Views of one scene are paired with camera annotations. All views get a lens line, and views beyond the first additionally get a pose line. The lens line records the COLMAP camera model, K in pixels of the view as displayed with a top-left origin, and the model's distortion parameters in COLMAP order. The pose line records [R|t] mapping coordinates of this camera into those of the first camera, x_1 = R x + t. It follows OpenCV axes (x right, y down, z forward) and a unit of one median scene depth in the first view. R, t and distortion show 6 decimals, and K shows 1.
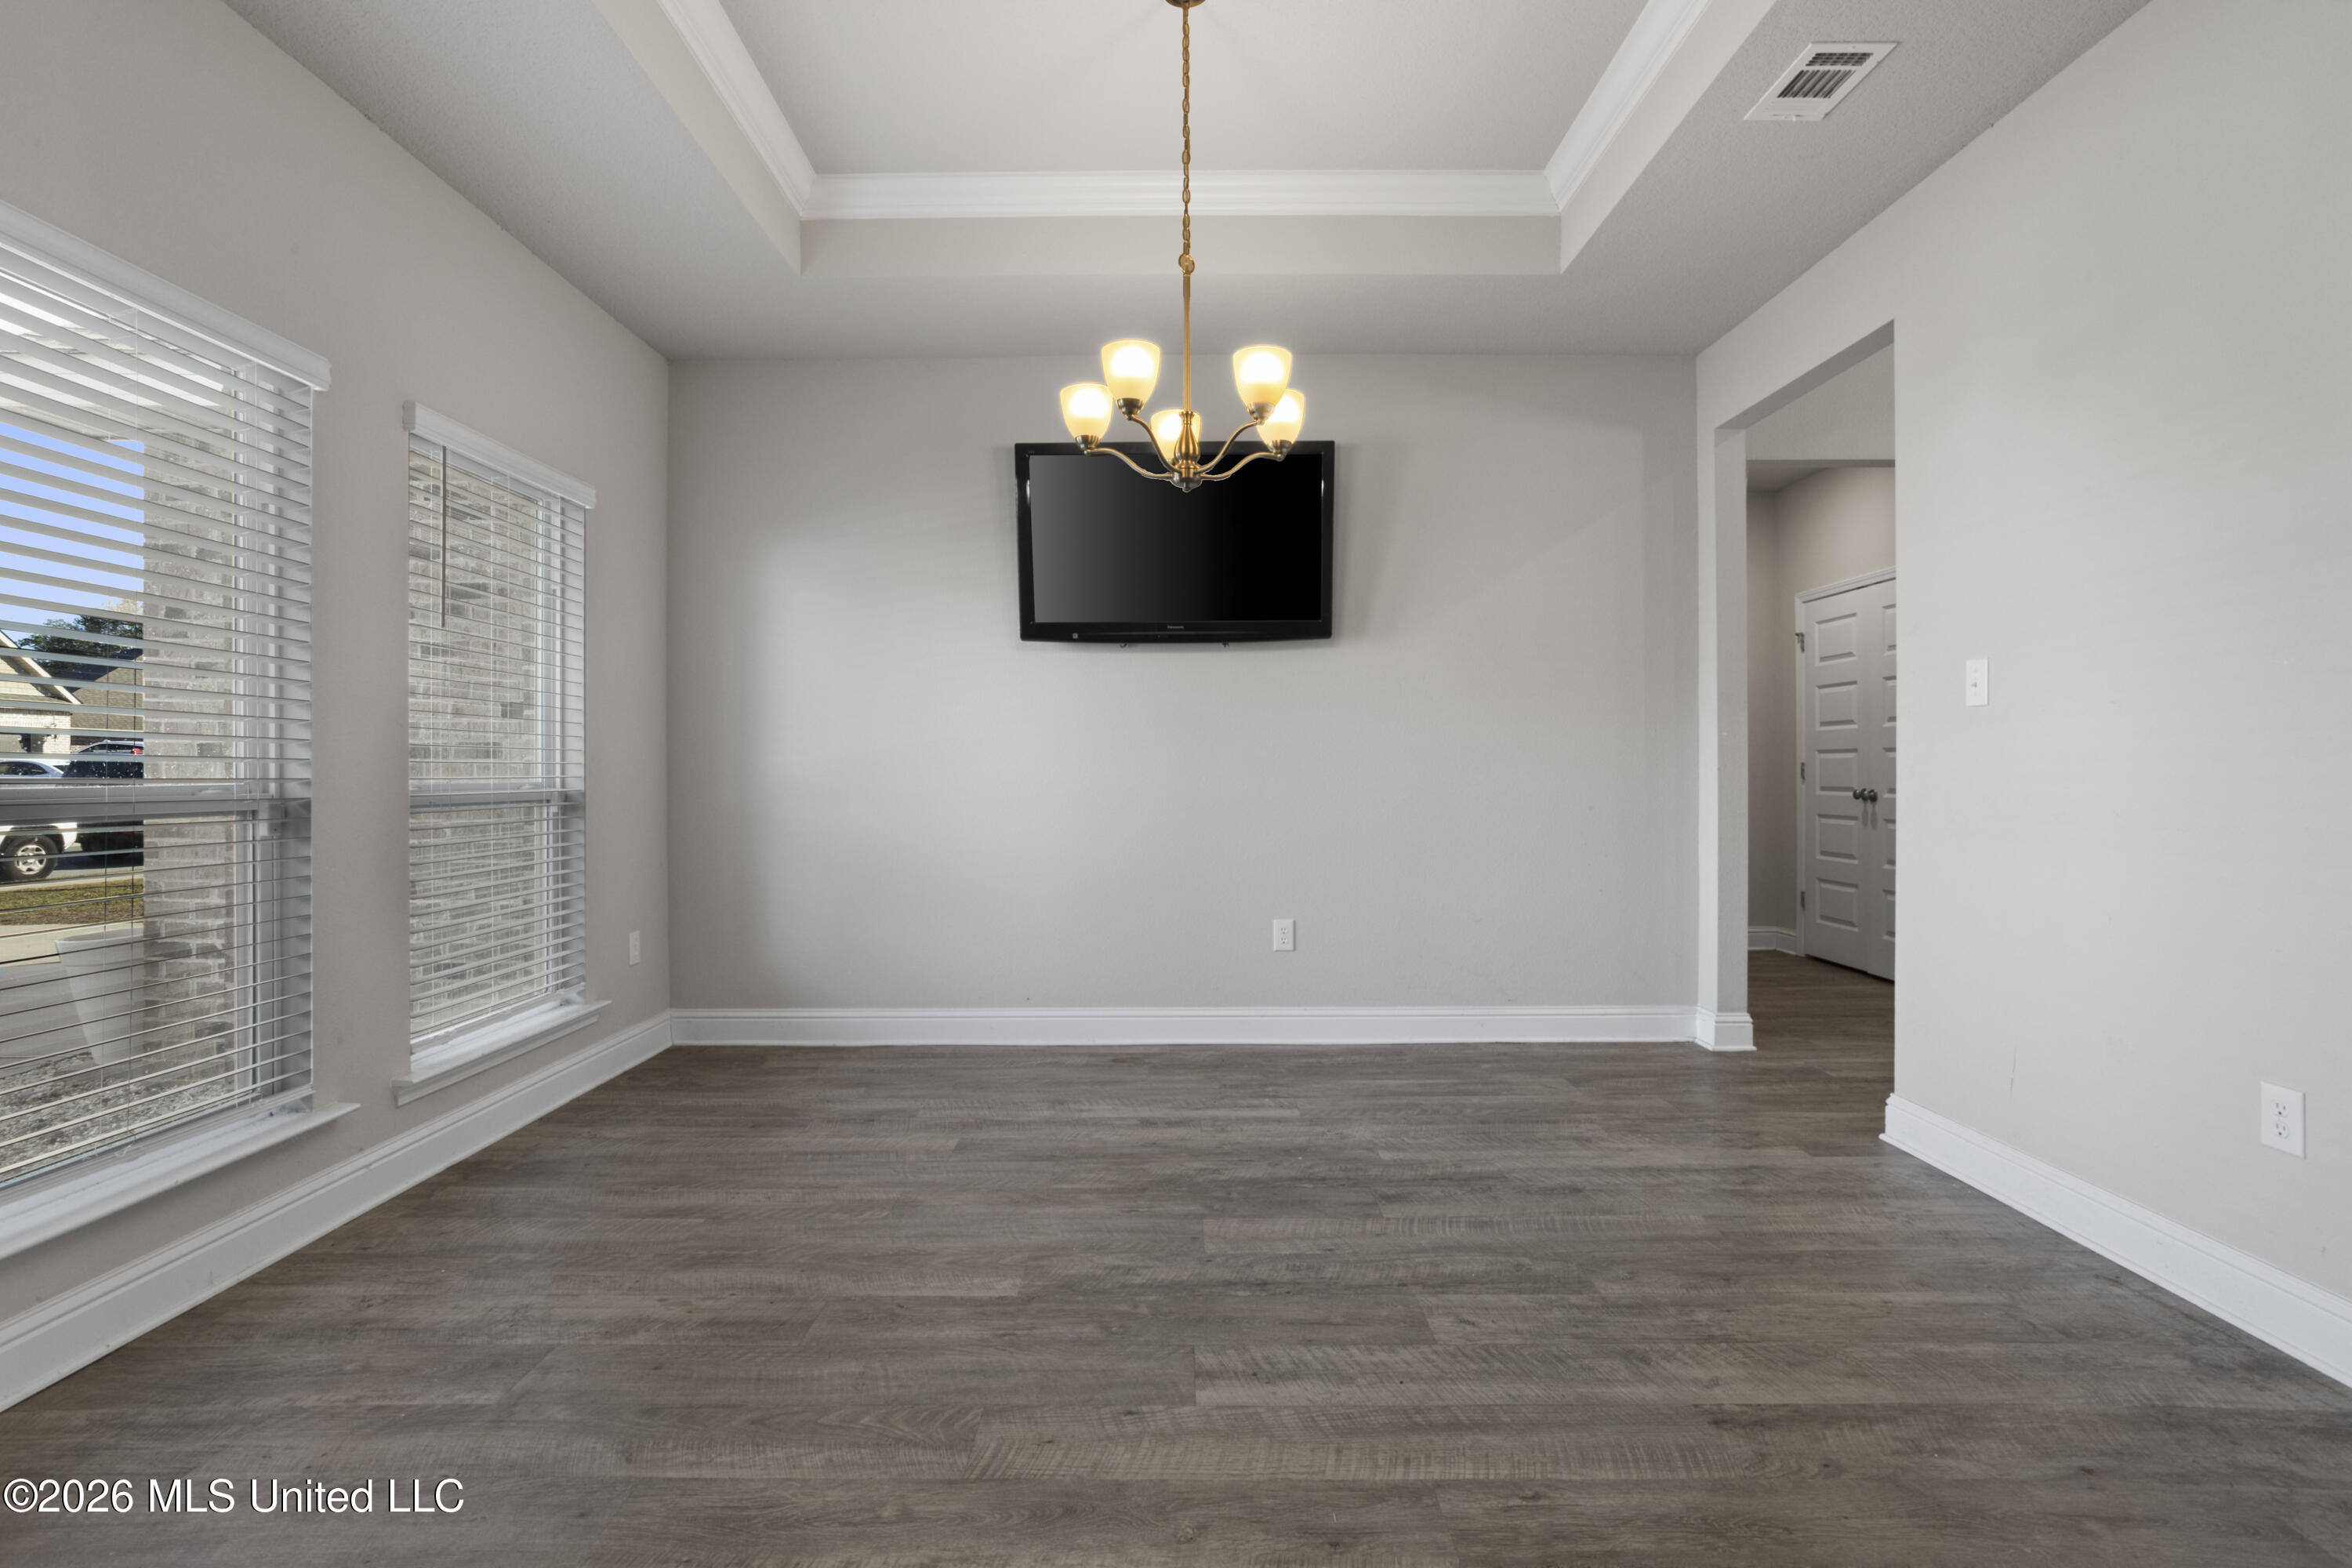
lens RADIAL K [[1128.4, 0, 1167.4], [0, 1128.4, 762.8], [0, 0, 1]] dist [-0.002356, 0.012115]
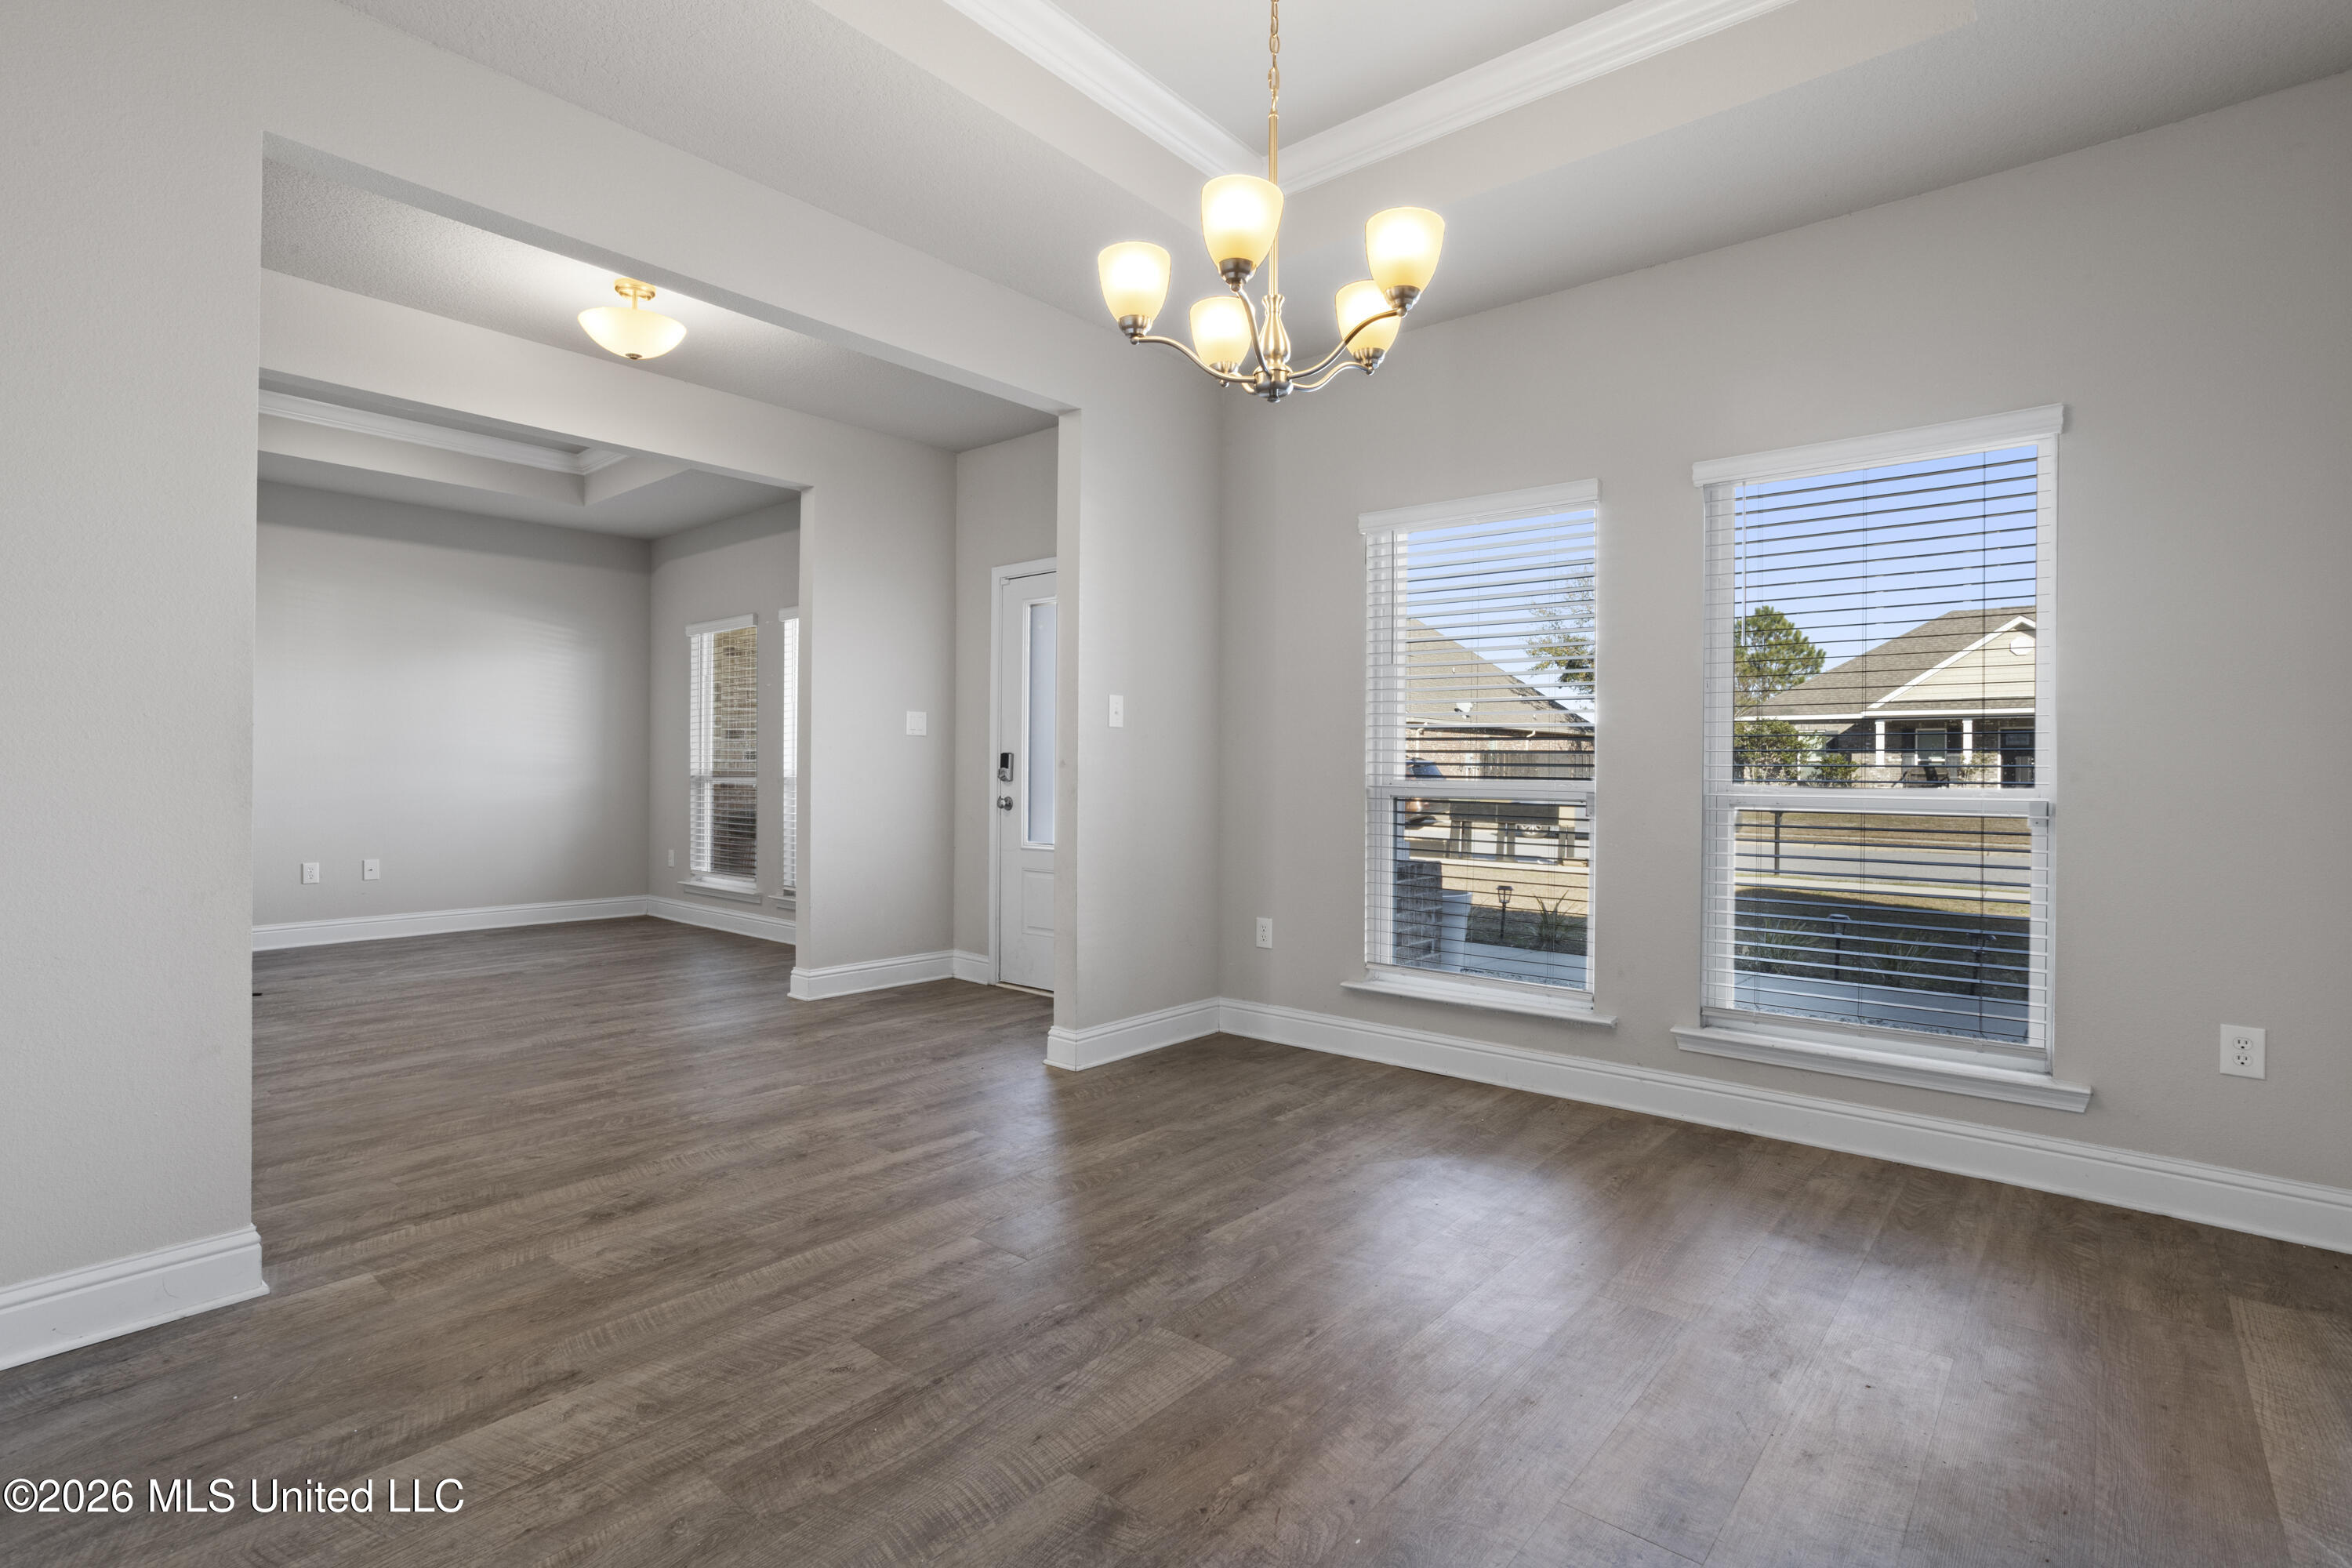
lens RADIAL K [[1128.4, 0, 1167.4], [0, 1128.4, 762.8], [0, 0, 1]] dist [-0.002356, 0.012115]
pose [[-0.649502, -0.009465, -0.760301, 0.822419], [0.003934, 0.999867, -0.015808, 0.016103], [0.760350, -0.013259, -0.649379, 1.865366]]
